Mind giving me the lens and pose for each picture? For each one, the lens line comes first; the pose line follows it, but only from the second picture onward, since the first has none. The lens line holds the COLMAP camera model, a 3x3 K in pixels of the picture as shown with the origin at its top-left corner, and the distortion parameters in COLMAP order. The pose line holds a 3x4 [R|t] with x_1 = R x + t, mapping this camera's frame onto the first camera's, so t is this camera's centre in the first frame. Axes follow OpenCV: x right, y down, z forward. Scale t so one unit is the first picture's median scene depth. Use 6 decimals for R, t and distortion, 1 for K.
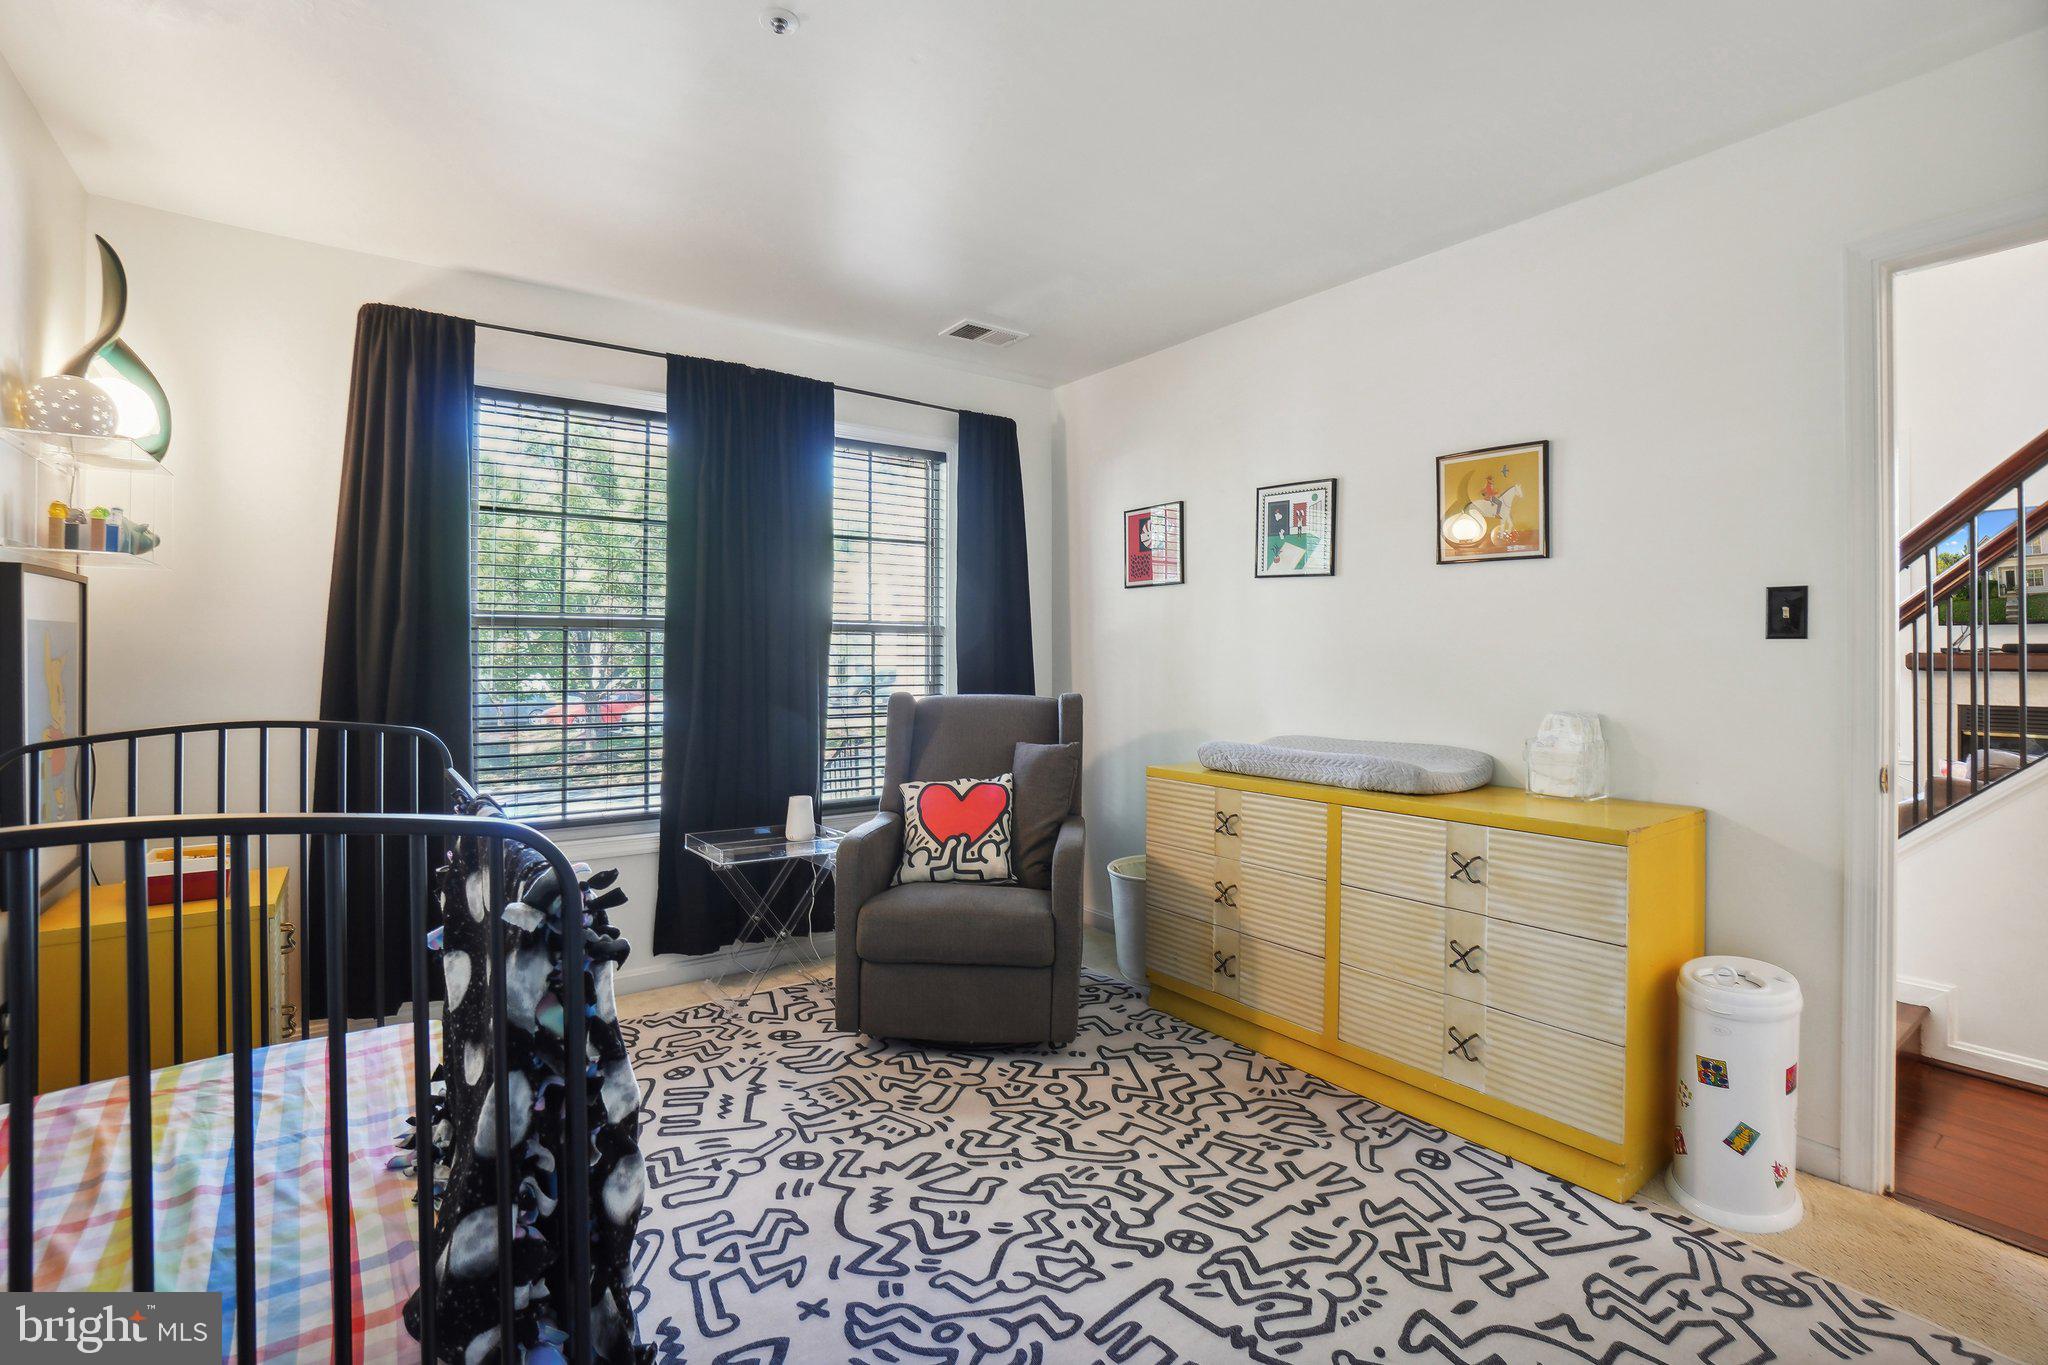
lens RADIAL K [[932.1, 0, 1008.2], [0, 932.1, 650.0], [0, 0, 1]] dist [-0.056652, 0.019596]
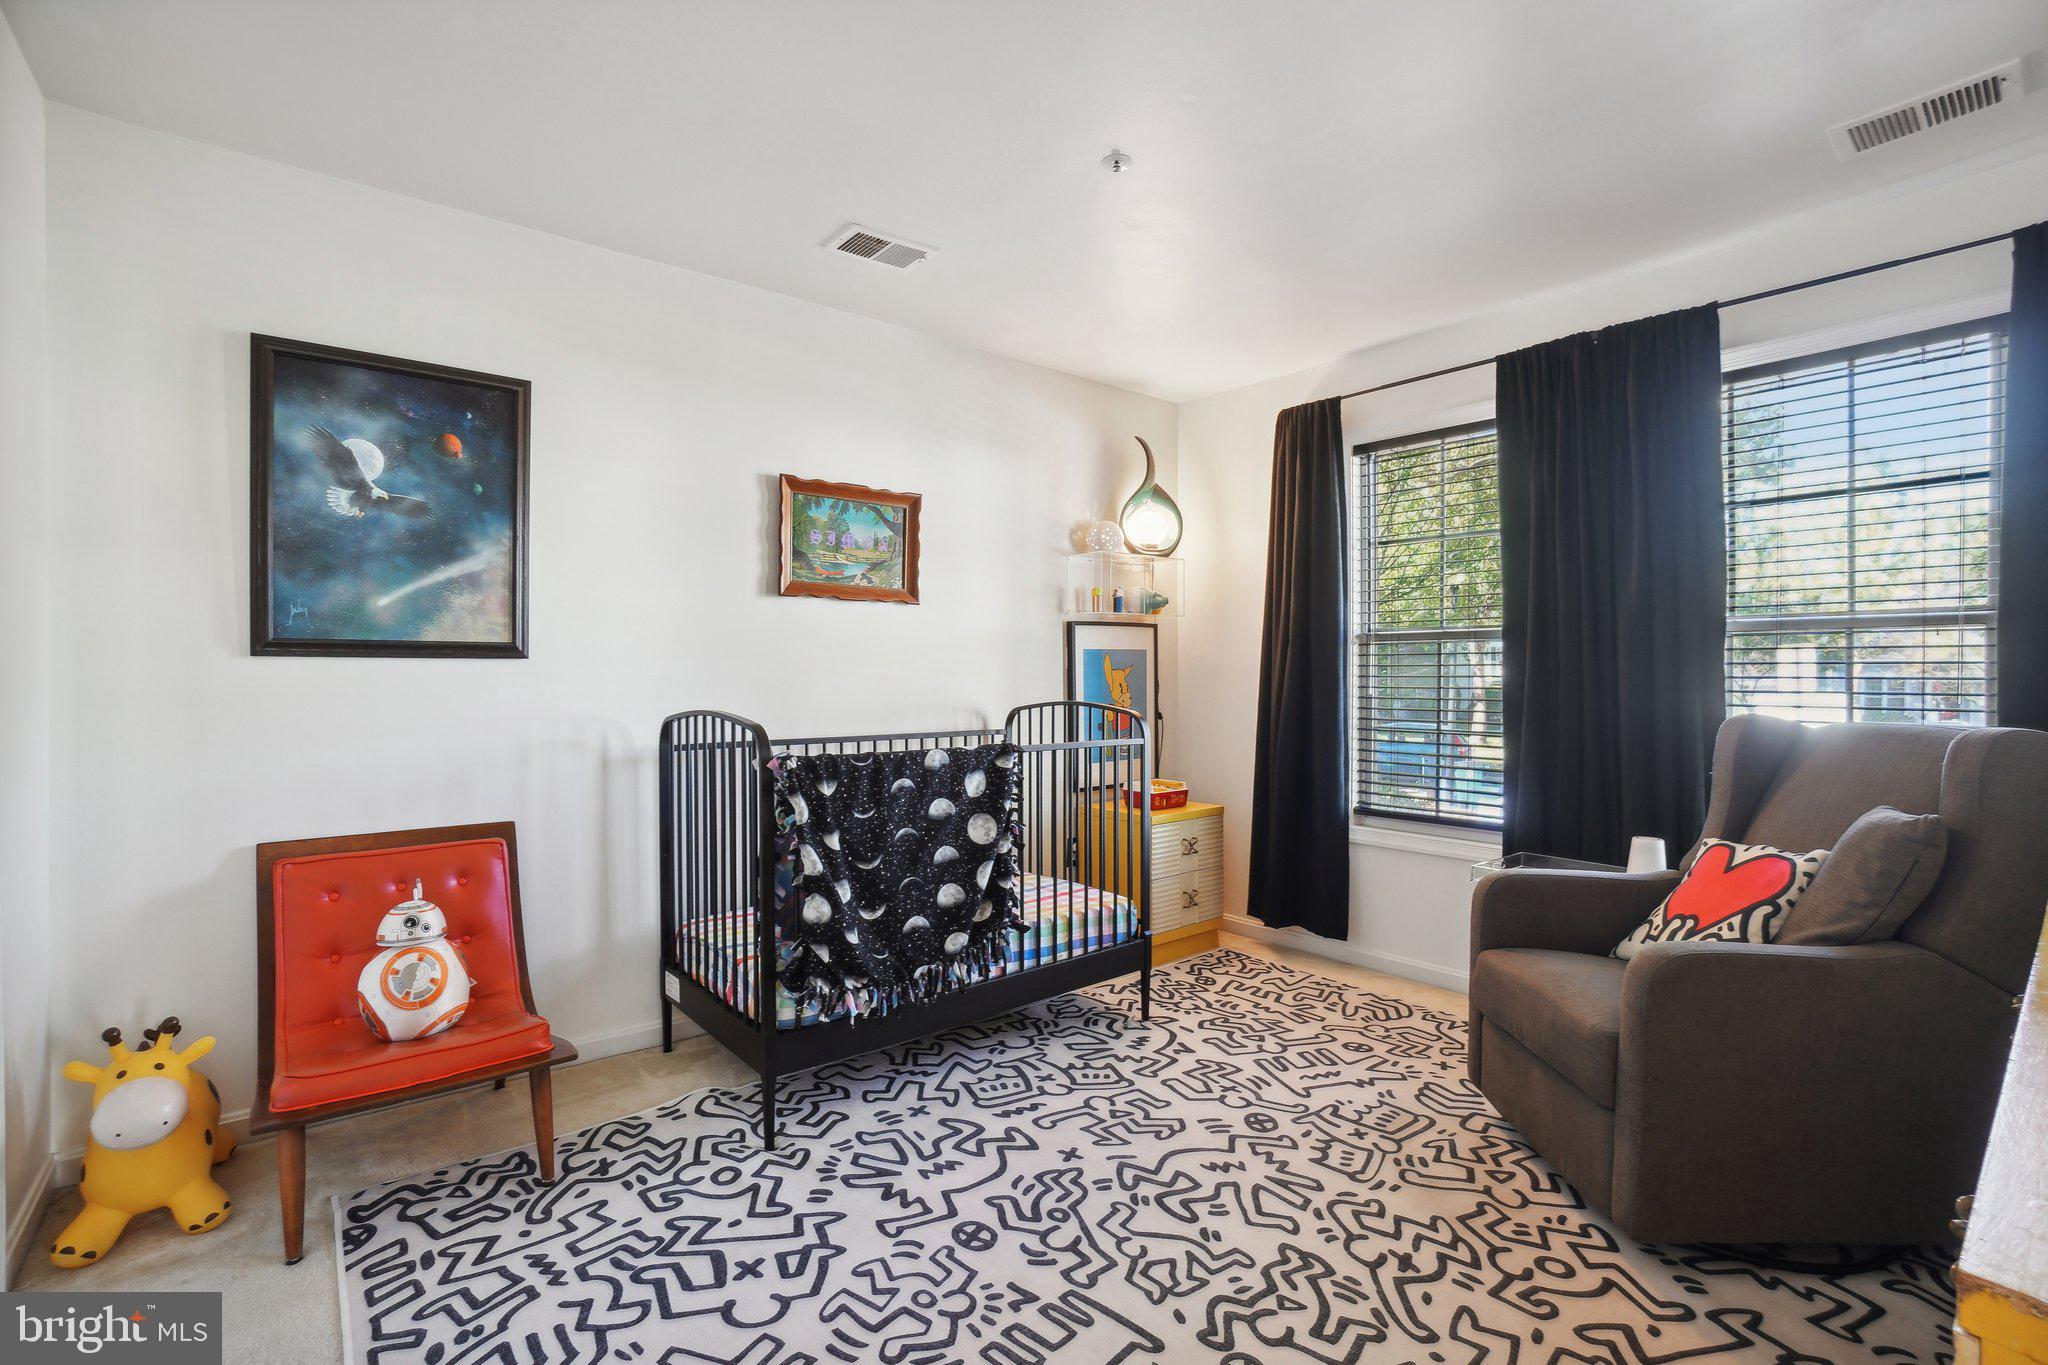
lens RADIAL K [[932.1, 0, 1025.0], [0, 932.1, 679.0], [0, 0, 1]] dist [-0.056652, 0.019596]
pose [[0.064468, 0.004831, -0.997908, 0.811010], [0.003437, 0.999981, 0.005063, 0.019767], [0.997914, -0.003757, 0.064450, 0.619757]]
